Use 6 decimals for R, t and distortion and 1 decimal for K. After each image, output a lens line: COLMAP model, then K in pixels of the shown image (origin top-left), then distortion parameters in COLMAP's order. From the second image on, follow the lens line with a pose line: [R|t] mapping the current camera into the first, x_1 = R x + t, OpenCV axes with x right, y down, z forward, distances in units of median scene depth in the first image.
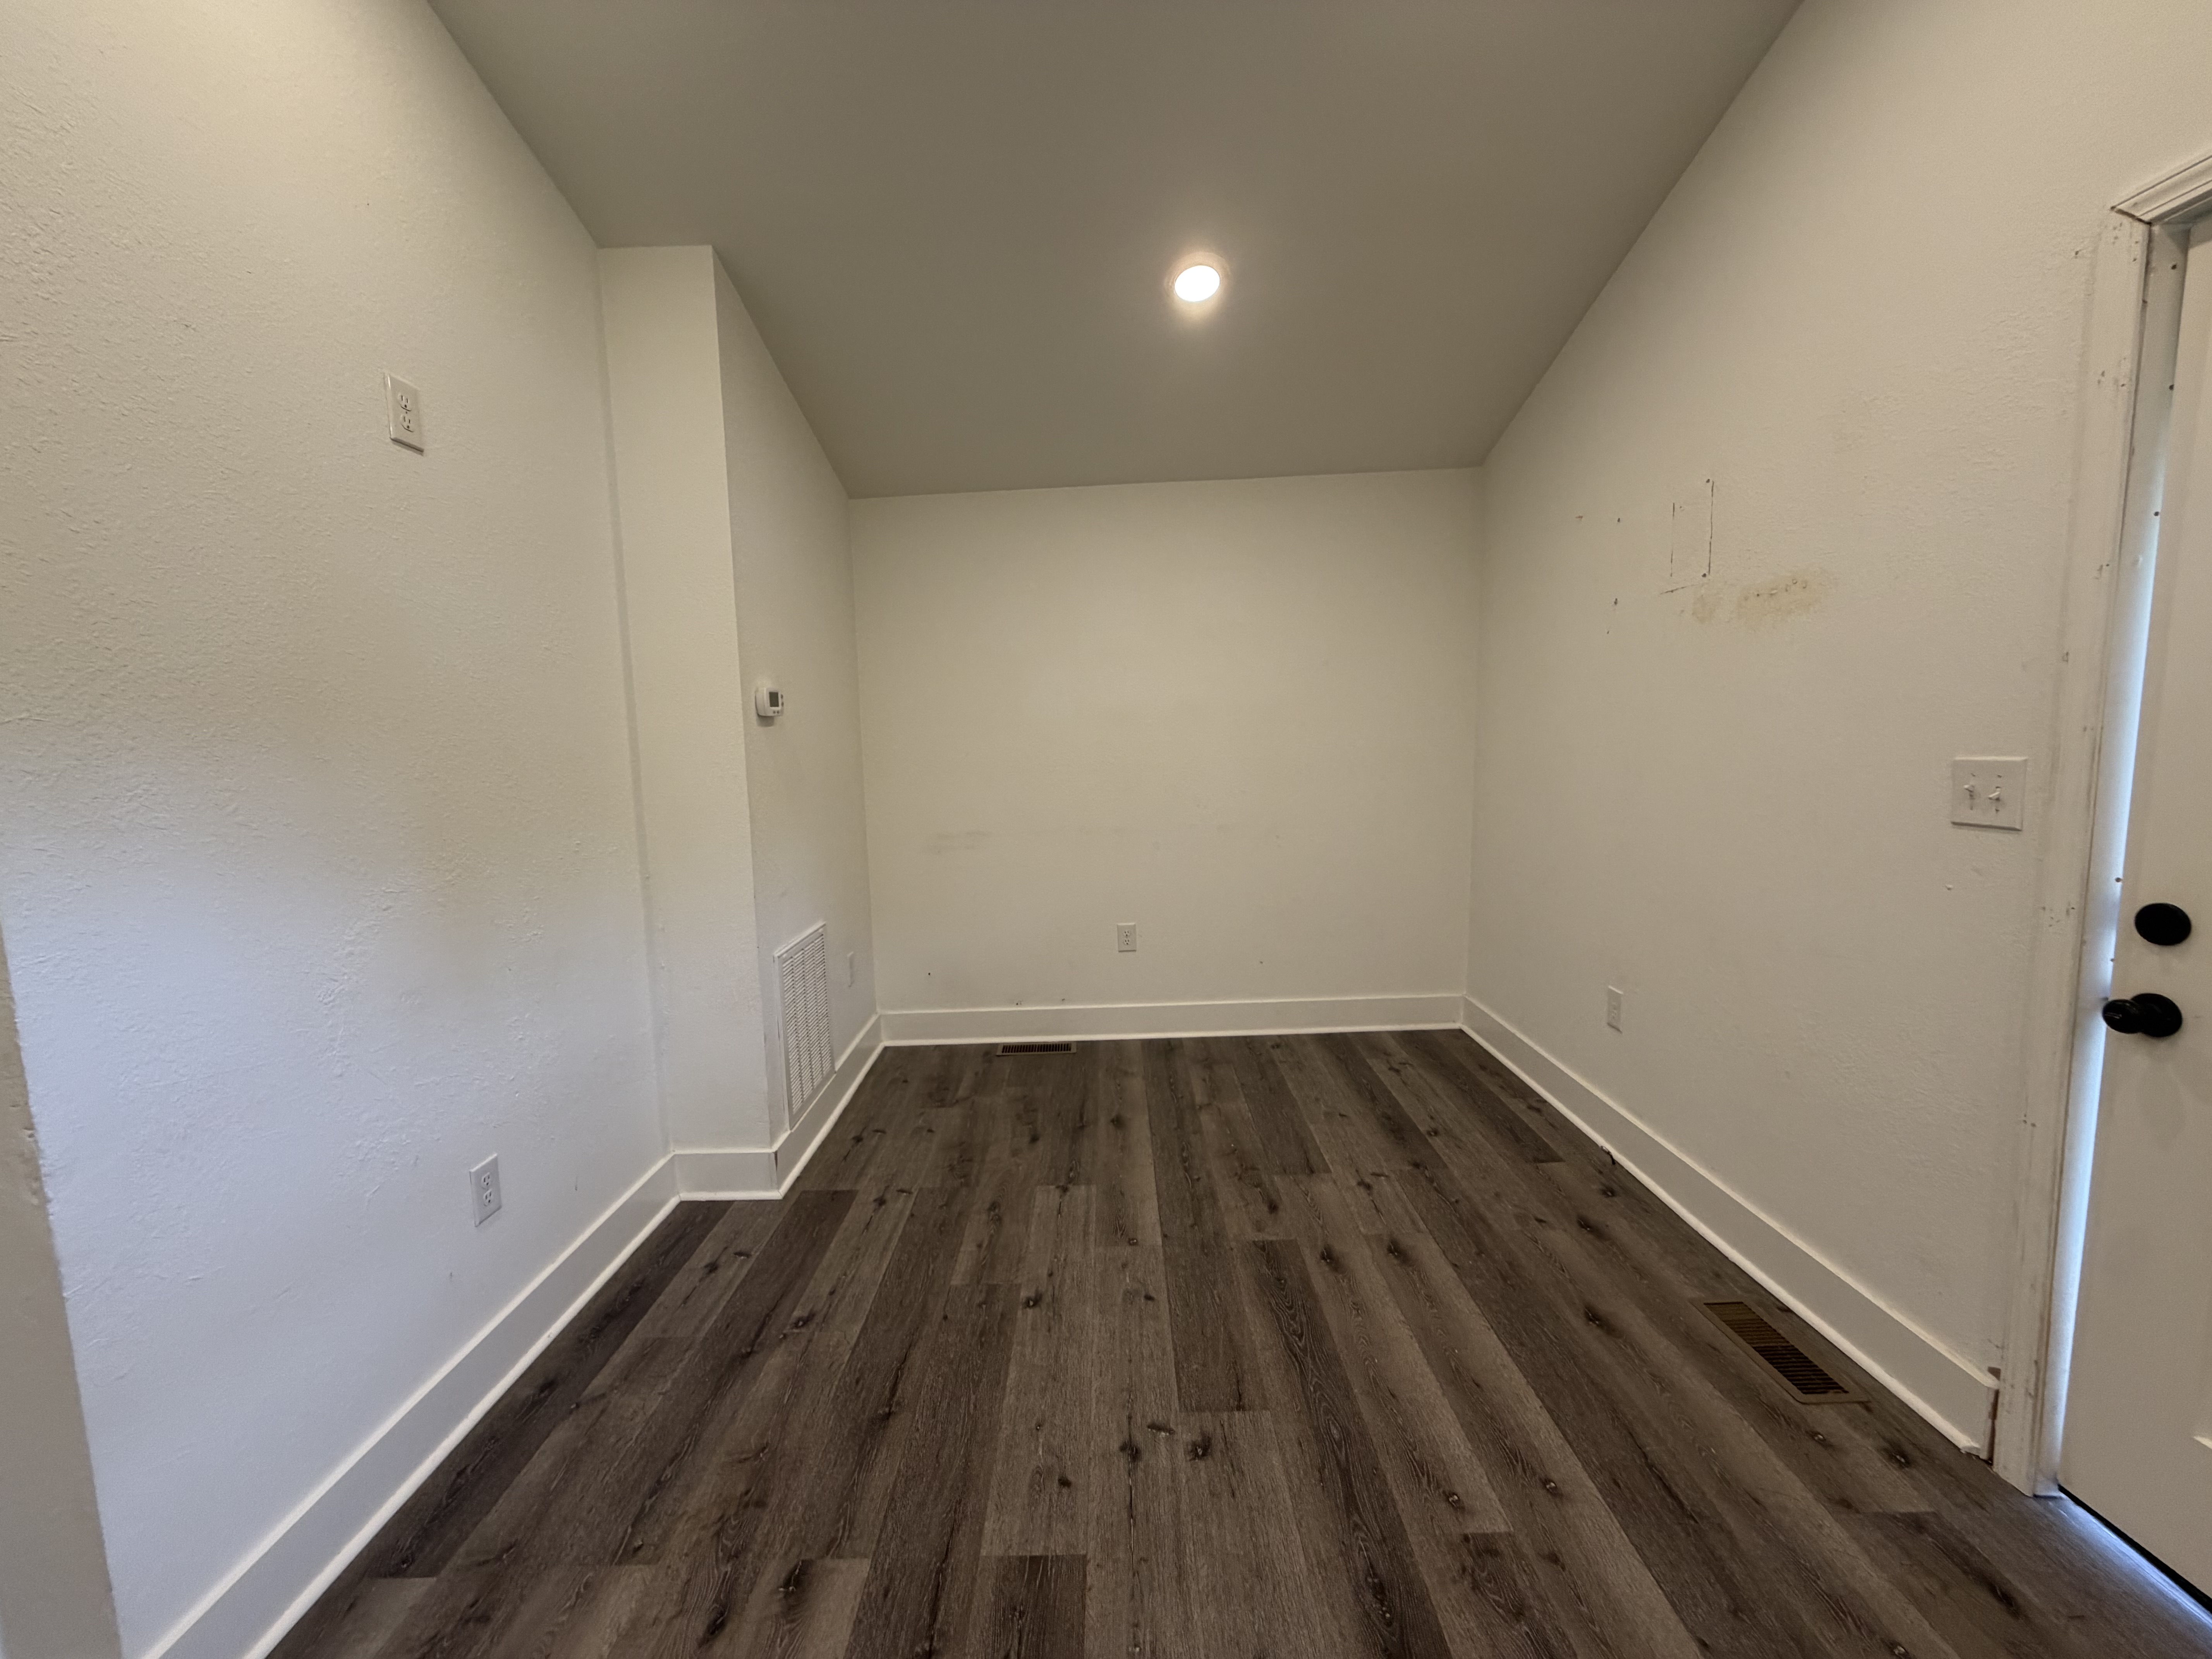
lens RADIAL K [[876.1, 0, 1098.2], [0, 876.1, 829.5], [0, 0, 1]] dist [-0.000220, -0.000036]
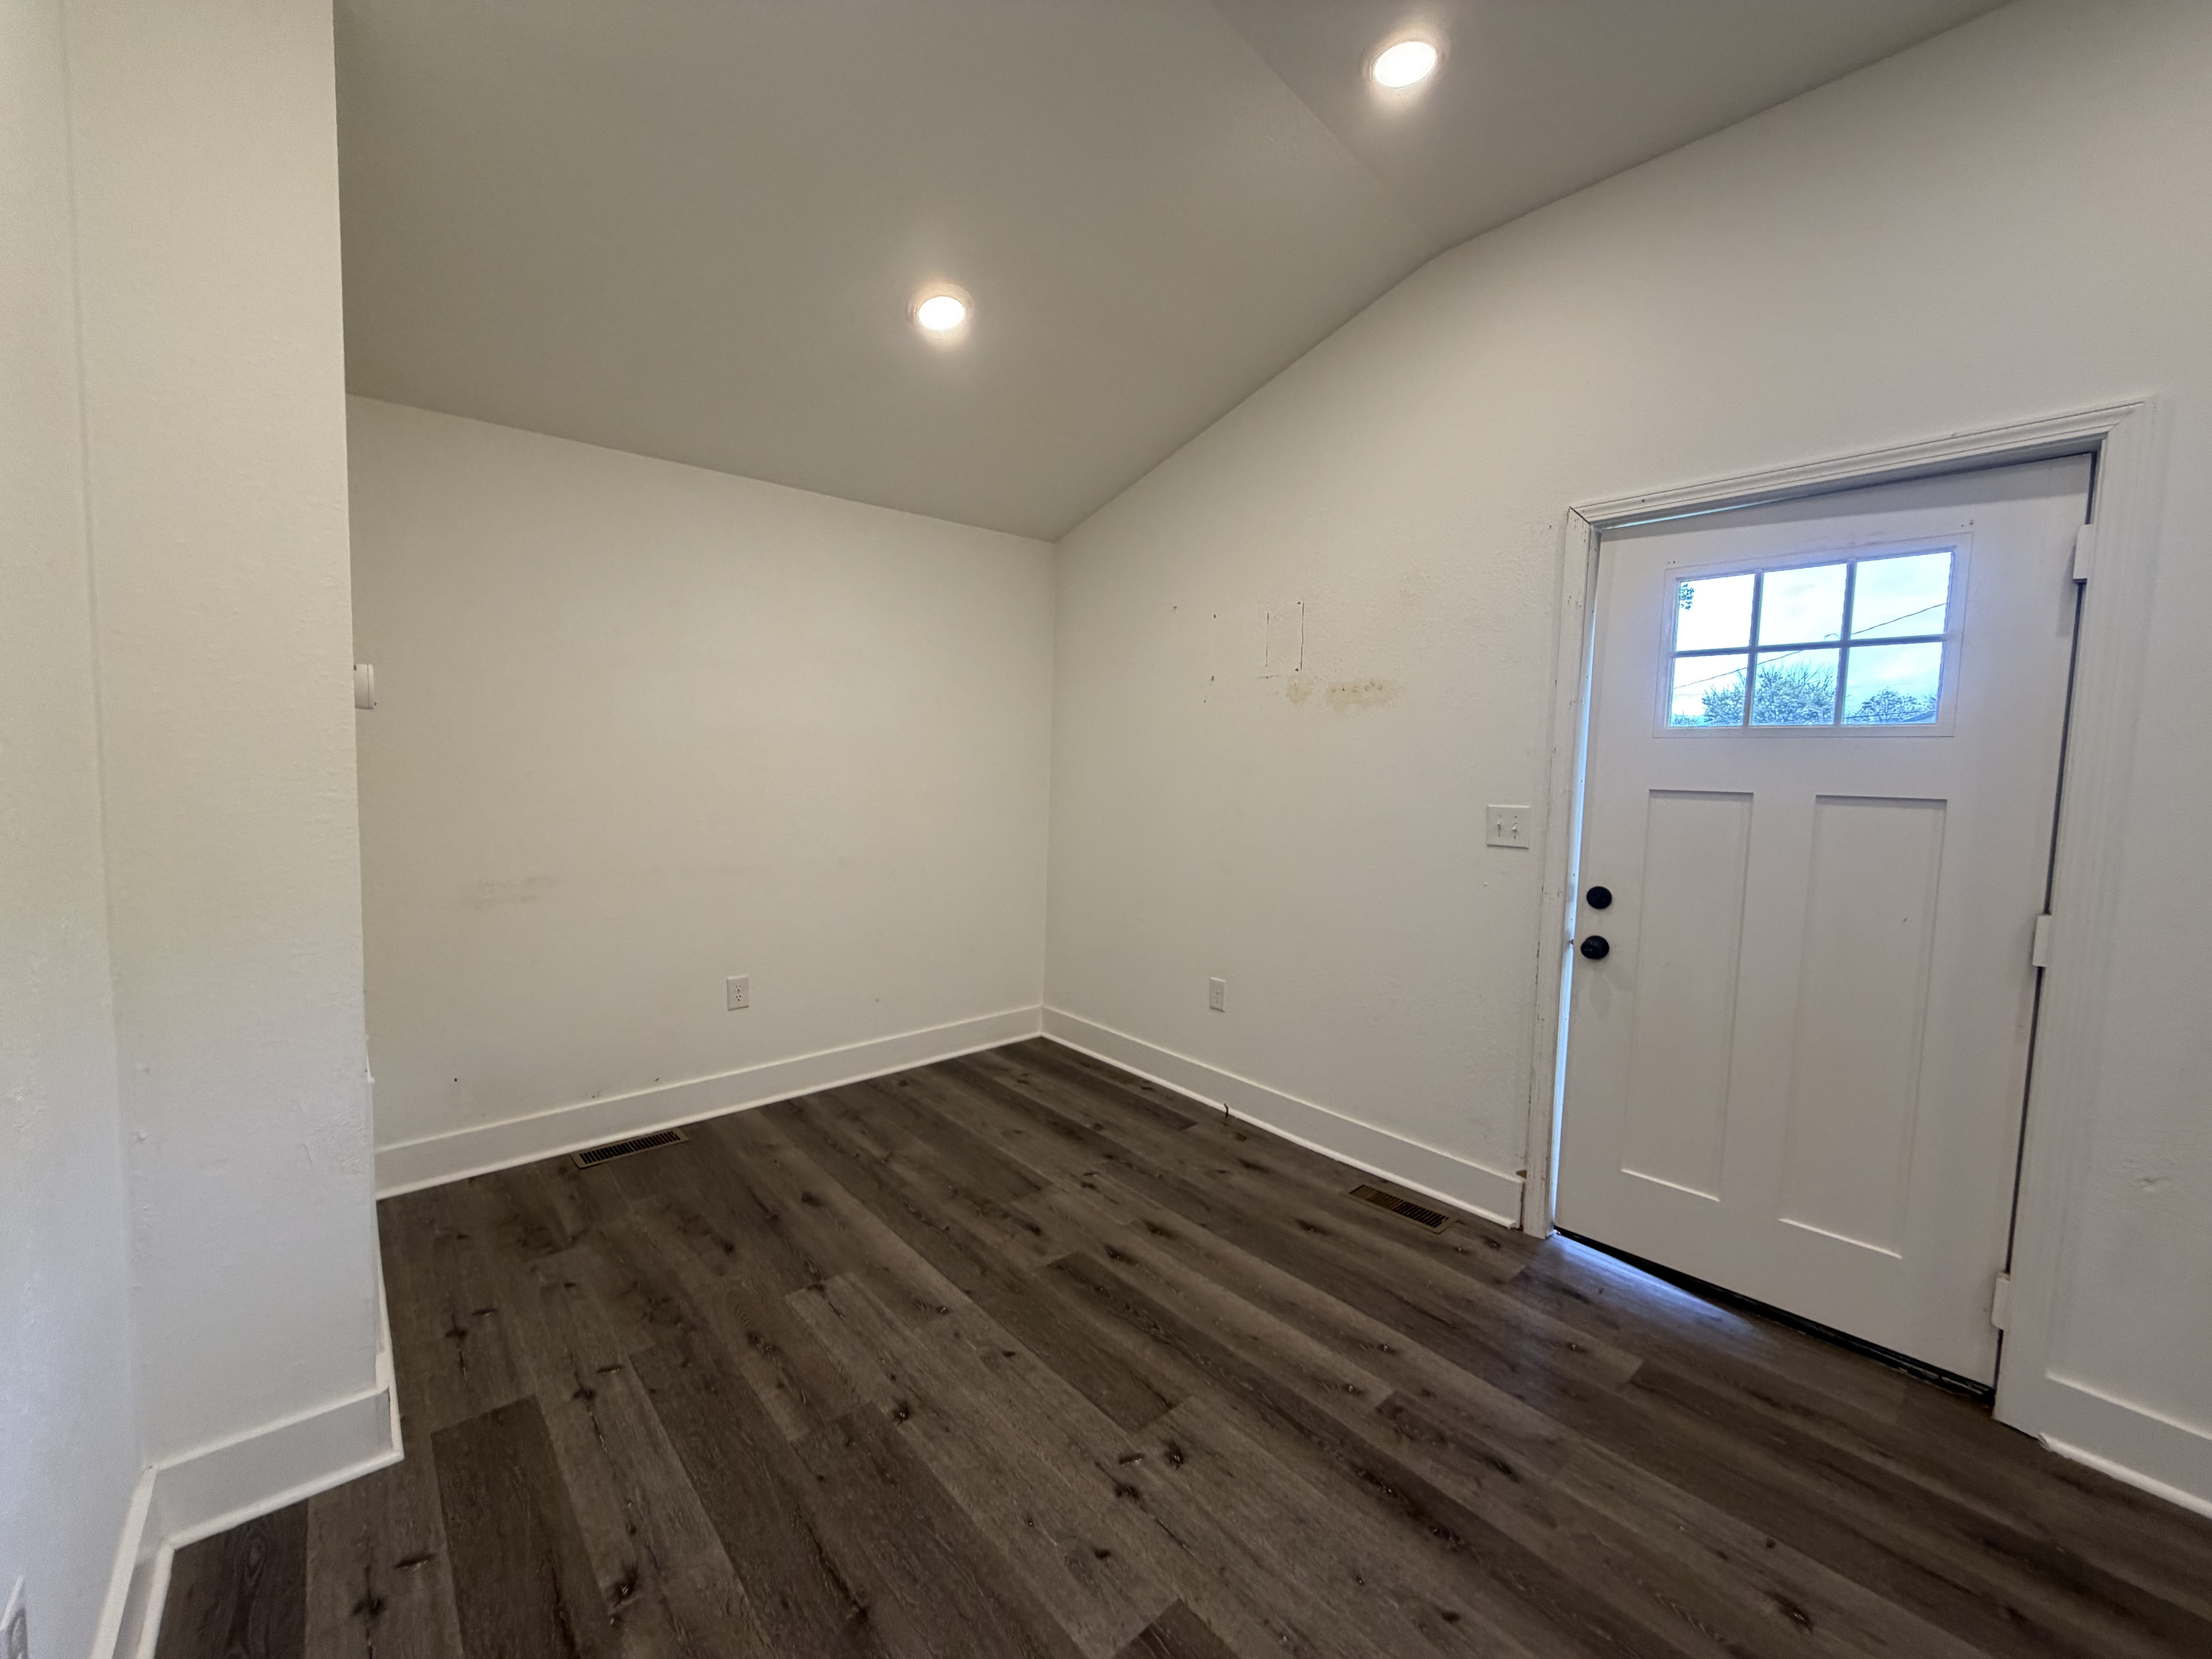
lens RADIAL K [[876.1, 0, 1098.2], [0, 876.1, 829.5], [0, 0, 1]] dist [-0.000220, -0.000036]
pose [[0.742689, -0.004984, 0.669618, -0.470581], [0.027920, 0.999333, -0.023528, -0.012922], [-0.669055, 0.036170, 0.742333, 0.187294]]
